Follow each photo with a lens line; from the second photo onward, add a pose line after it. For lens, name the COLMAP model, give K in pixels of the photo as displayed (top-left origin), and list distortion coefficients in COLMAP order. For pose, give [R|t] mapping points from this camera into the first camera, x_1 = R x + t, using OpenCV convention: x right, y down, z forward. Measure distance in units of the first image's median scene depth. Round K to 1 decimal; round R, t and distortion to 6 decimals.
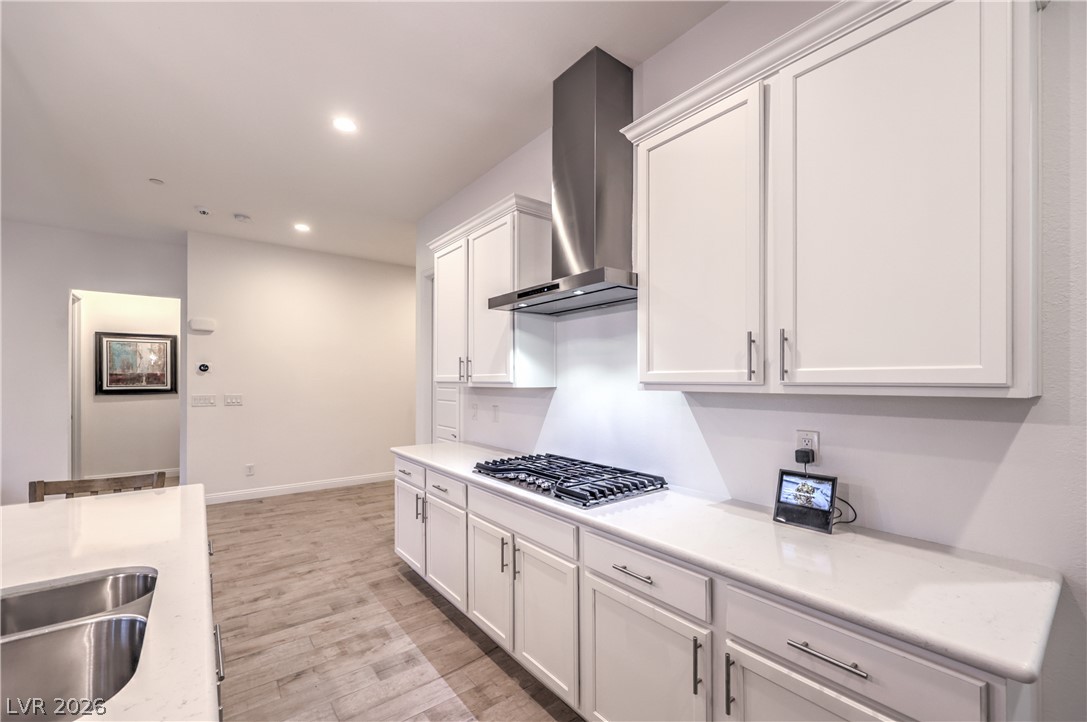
lens RADIAL K [[443.8, 0, 551.8], [0, 443.8, 379.6], [0, 0, 1]] dist [-0.000436, -0.001101]
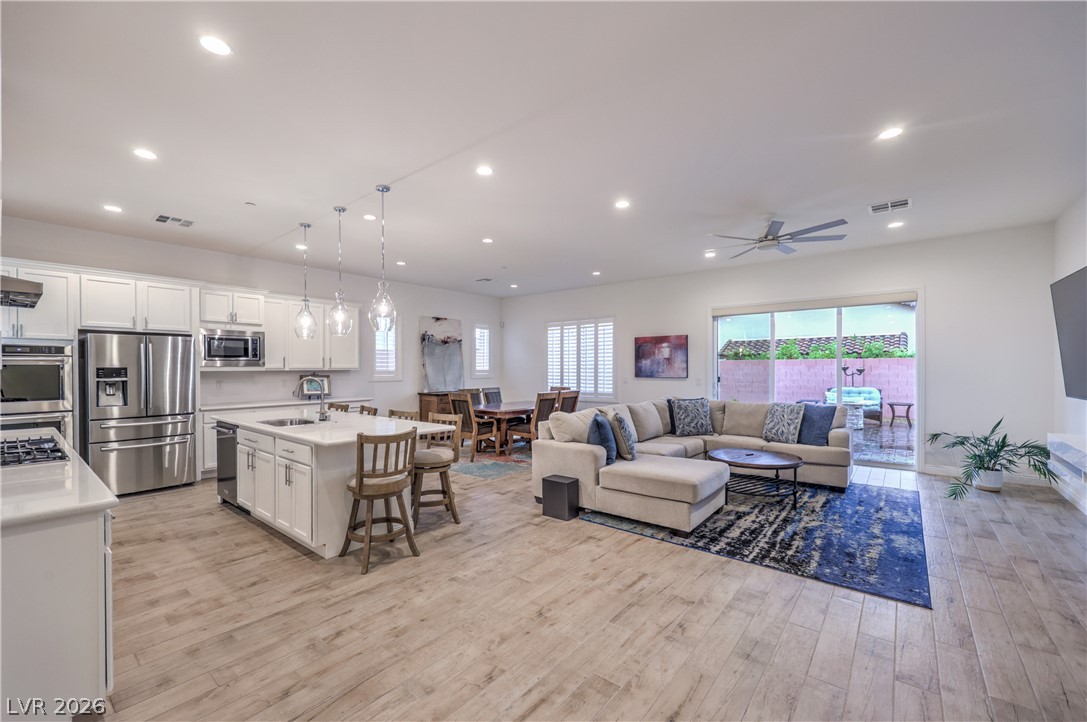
lens RADIAL K [[443.8, 0, 544.7], [0, 443.8, 372.0], [0, 0, 1]] dist [-0.000436, -0.001101]
pose [[-0.977731, 0.001771, -0.209856, -1.019277], [0.000829, 0.999989, 0.004578, 0.006002], [0.209862, 0.004302, -0.977722, 2.209387]]
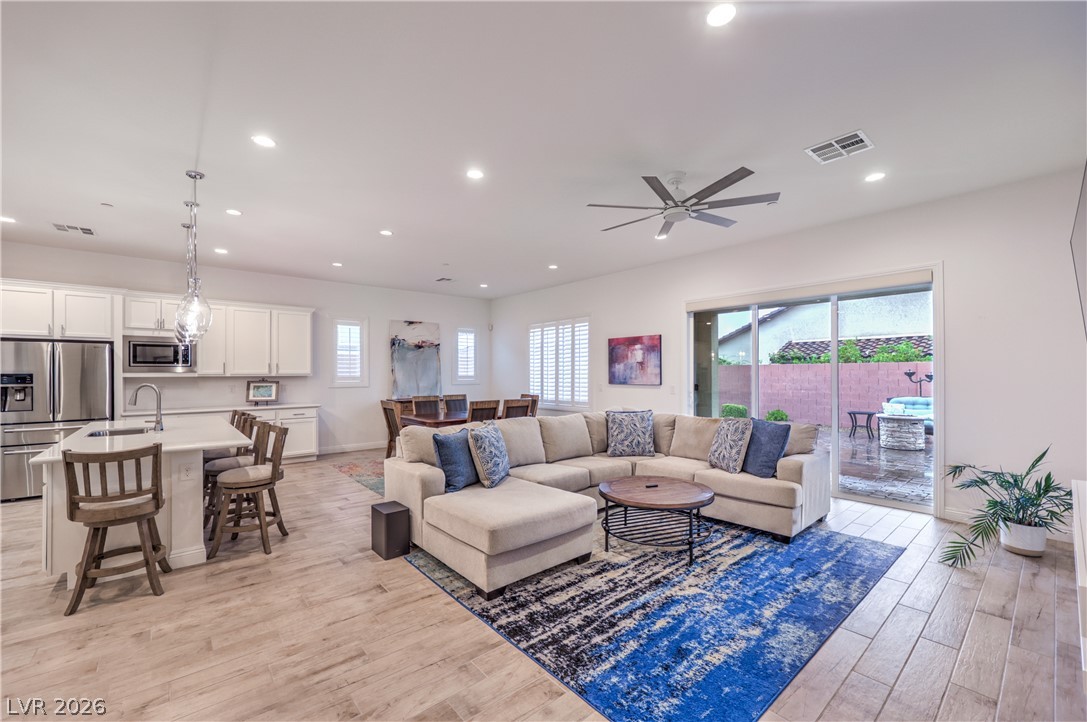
lens RADIAL K [[443.8, 0, 545.7], [0, 443.8, 371.5], [0, 0, 1]] dist [-0.000436, -0.001101]
pose [[-0.999522, 0.000349, -0.030909, -1.904652], [0.000607, 0.999965, -0.008349, 0.002593], [0.030905, -0.008364, -0.999487, 1.988113]]
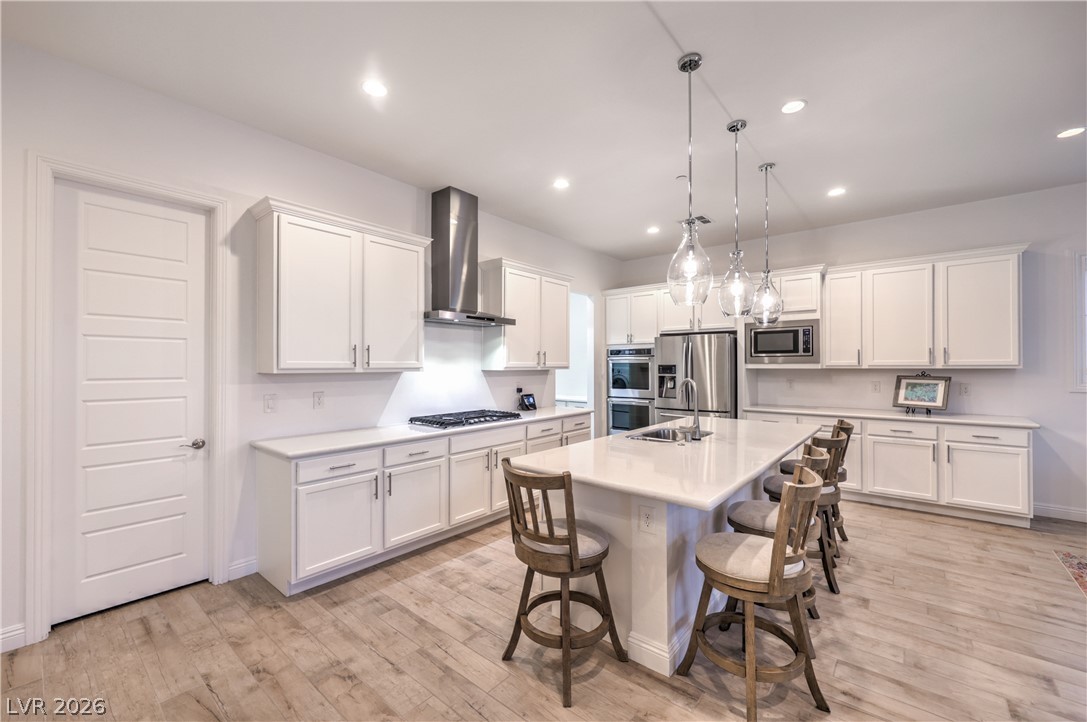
lens RADIAL K [[443.8, 0, 538.0], [0, 443.8, 360.1], [0, 0, 1]] dist [-0.000436, -0.001101]
pose [[-0.192501, 0.008577, 0.981259, -1.671643], [-0.003133, 0.999951, -0.009355, -0.006651], [-0.981292, -0.004875, -0.192465, 0.987193]]
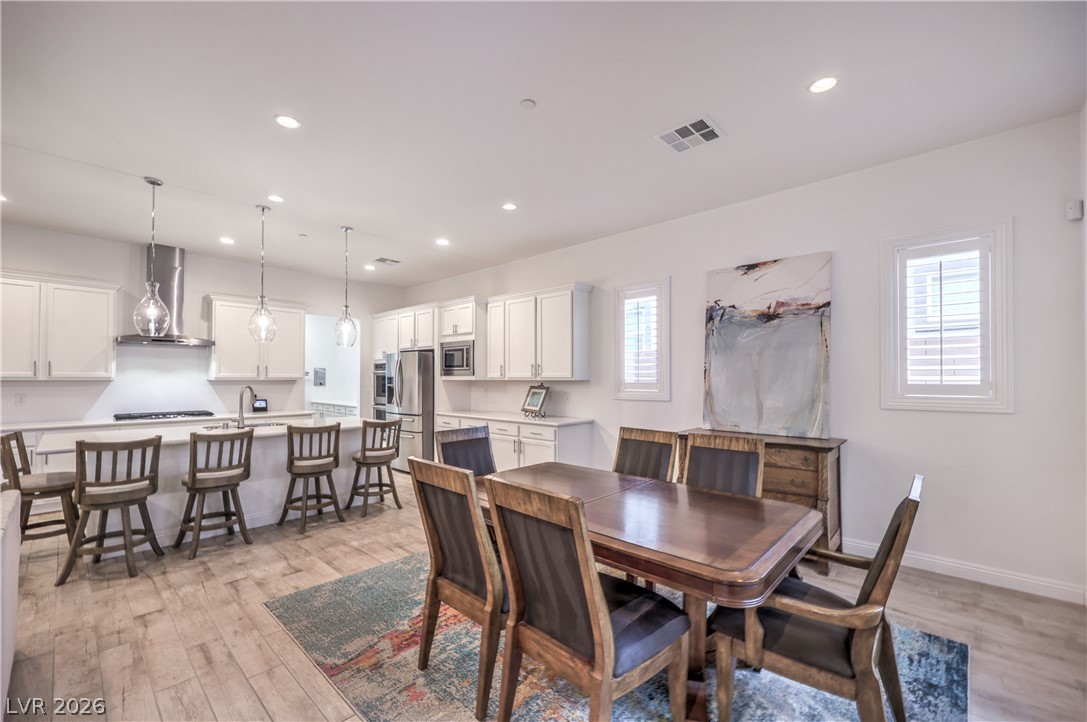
lens RADIAL K [[443.8, 0, 529.9], [0, 443.8, 375.6], [0, 0, 1]] dist [-0.000436, -0.001101]
pose [[-0.130236, 0.004761, 0.991472, -2.444653], [-0.007950, 0.999951, -0.005846, -0.004049], [-0.991451, -0.008643, -0.130192, -0.609719]]
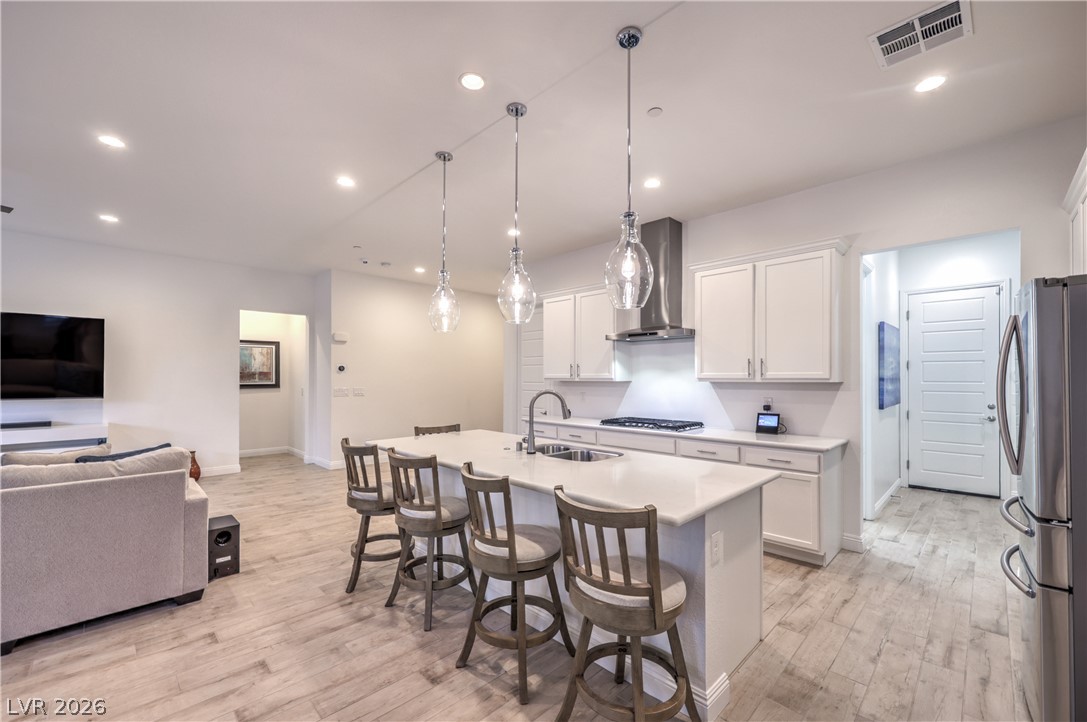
lens RADIAL K [[443.8, 0, 543.9], [0, 443.8, 376.6], [0, 0, 1]] dist [-0.000436, -0.001101]
pose [[0.994346, -0.000648, 0.106184, -0.623212], [0.000584, 1.000000, 0.000639, -0.002165], [-0.106184, -0.000573, 0.994346, -0.890010]]
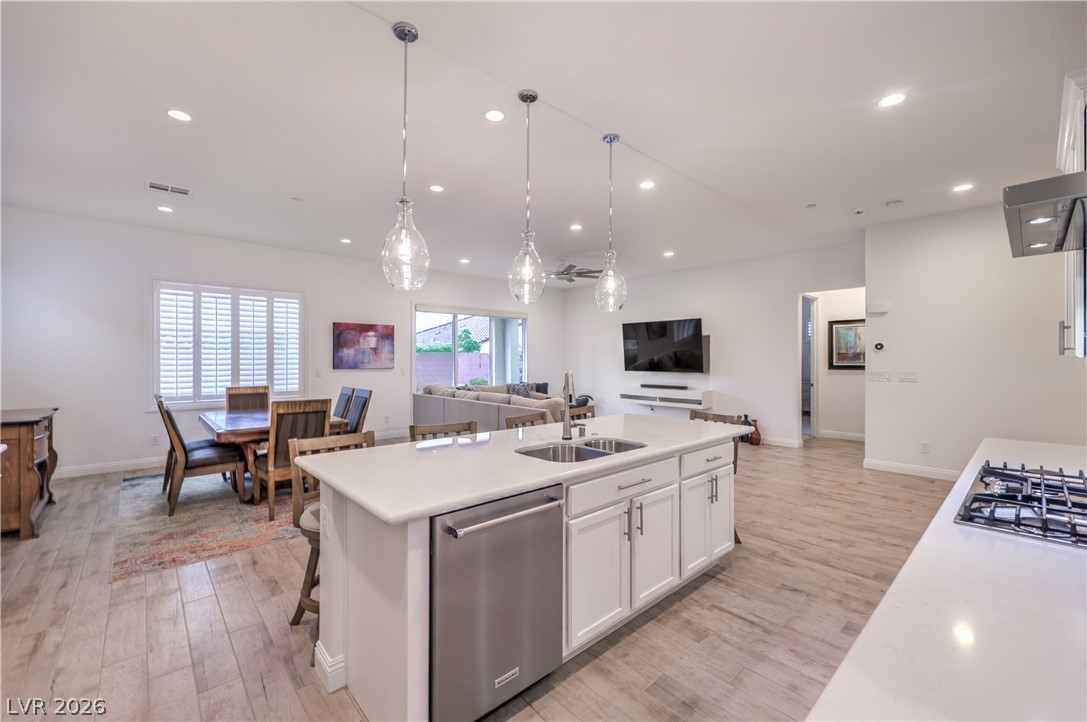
lens RADIAL K [[443.8, 0, 542.3], [0, 443.8, 361.6], [0, 0, 1]] dist [-0.000436, -0.001101]
pose [[0.060508, 0.003531, -0.998161, 0.561528], [0.004235, 0.999984, 0.003794, 0.007757], [0.998159, -0.004456, 0.060492, 0.181401]]
